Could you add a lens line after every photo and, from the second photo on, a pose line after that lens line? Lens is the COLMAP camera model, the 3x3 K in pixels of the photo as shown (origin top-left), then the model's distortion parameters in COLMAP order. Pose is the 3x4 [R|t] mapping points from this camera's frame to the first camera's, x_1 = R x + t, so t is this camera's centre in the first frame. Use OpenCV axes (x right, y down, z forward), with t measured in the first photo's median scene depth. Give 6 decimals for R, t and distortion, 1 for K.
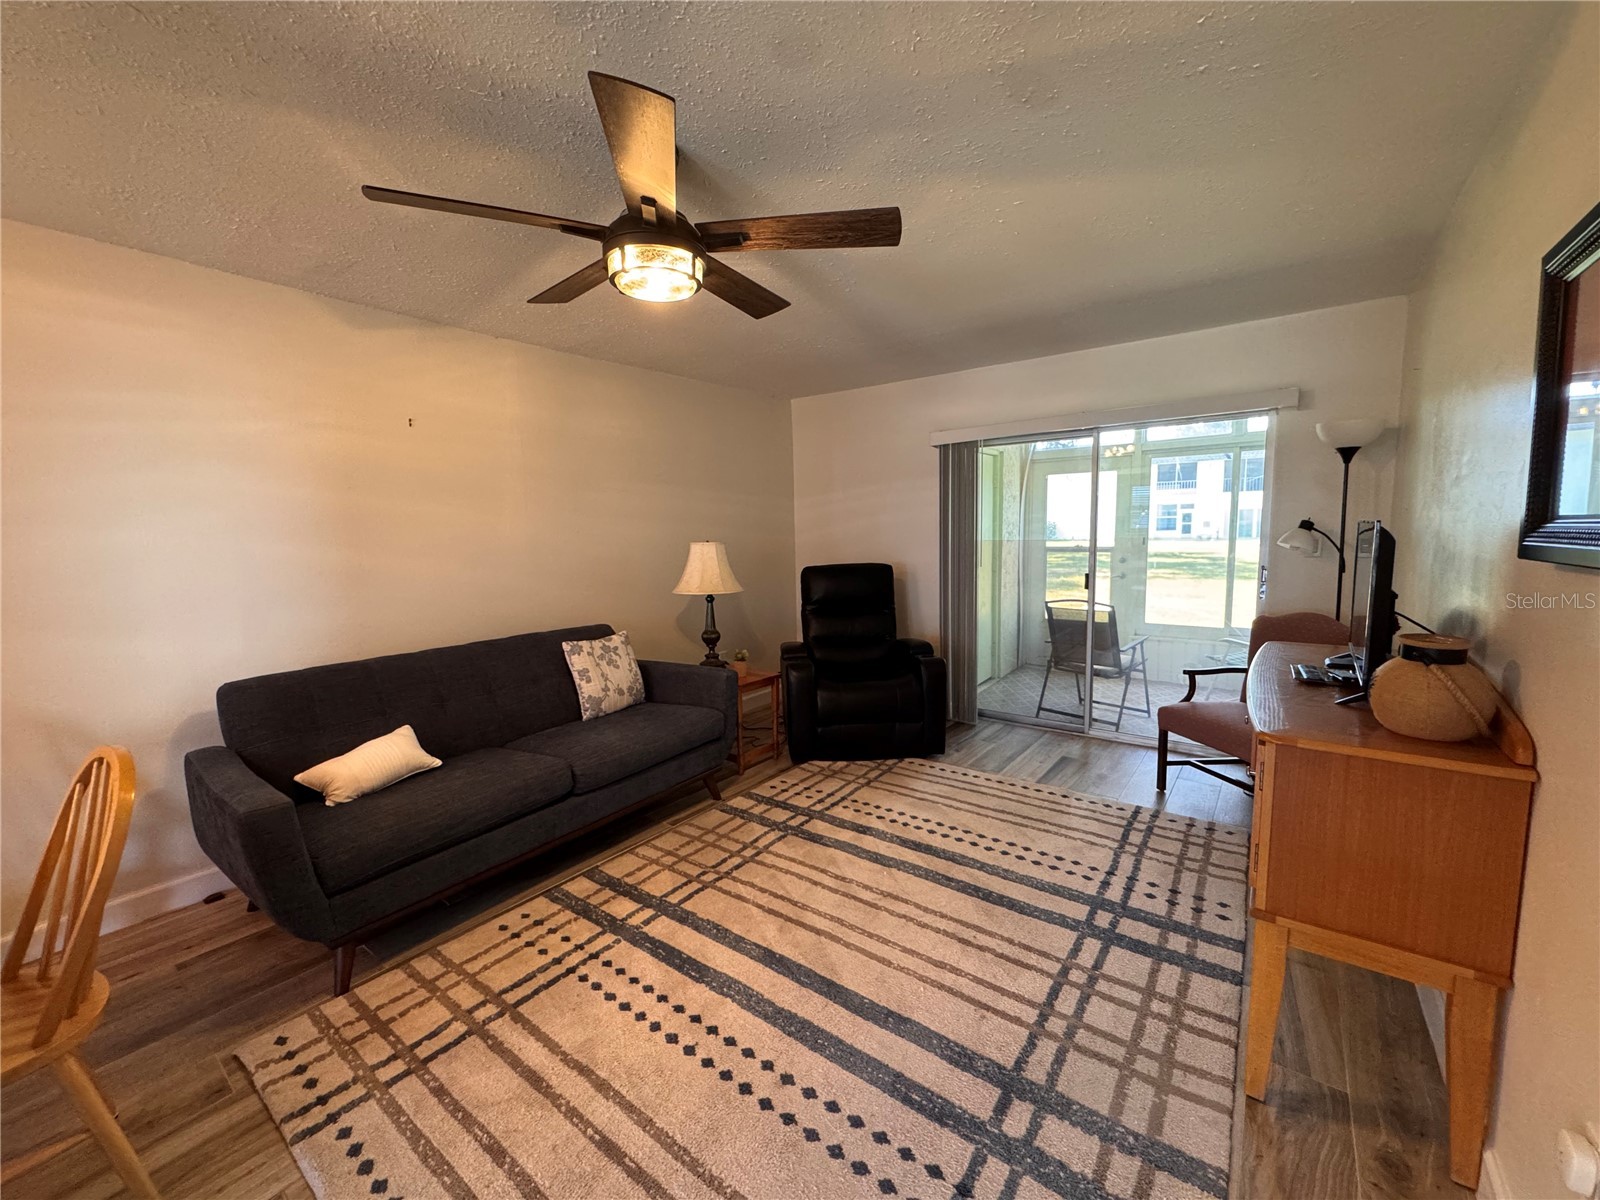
lens RADIAL K [[637.4, 0, 797.1], [0, 637.4, 601.9], [0, 0, 1]] dist [0.001477, 0.000062]
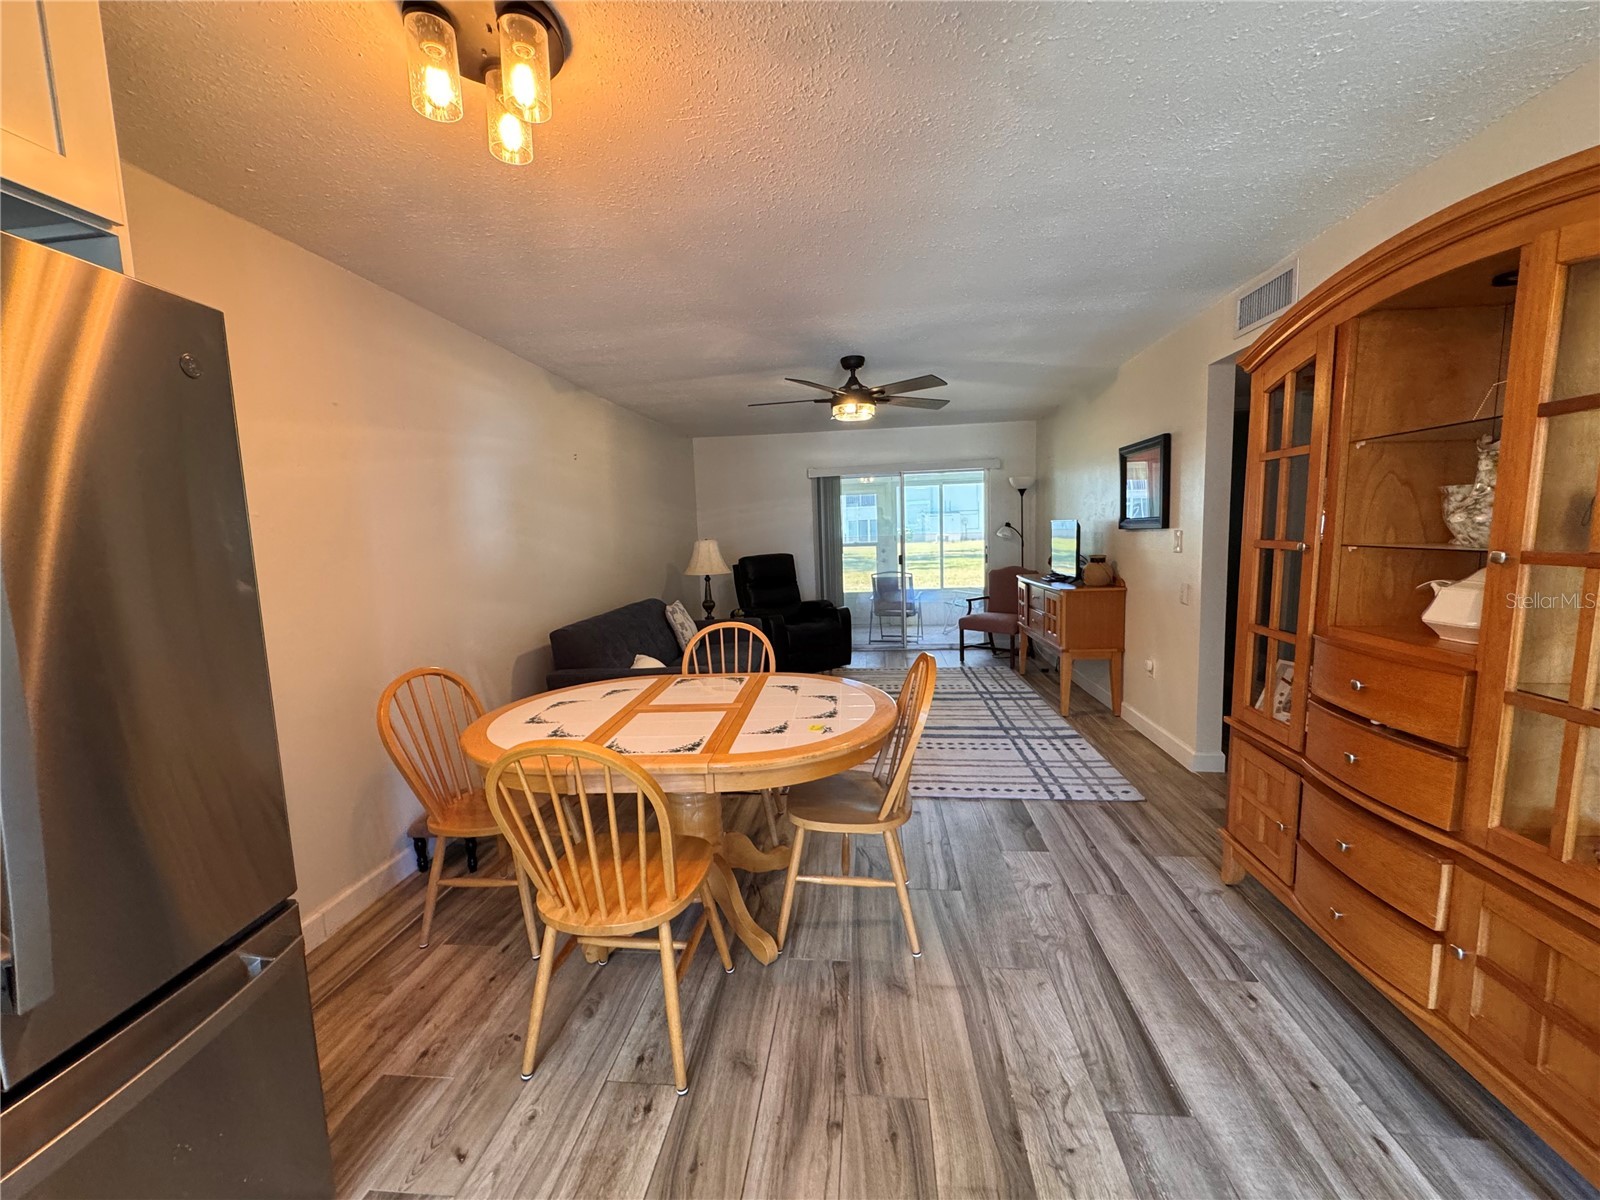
lens RADIAL K [[637.4, 0, 800.0], [0, 637.4, 602.9], [0, 0, 1]] dist [0.001477, 0.000062]
pose [[0.858553, -0.064848, 0.508607, -1.353235], [0.073325, 0.997302, 0.003381, 0.121137], [-0.507454, 0.034391, 0.860992, -0.698427]]
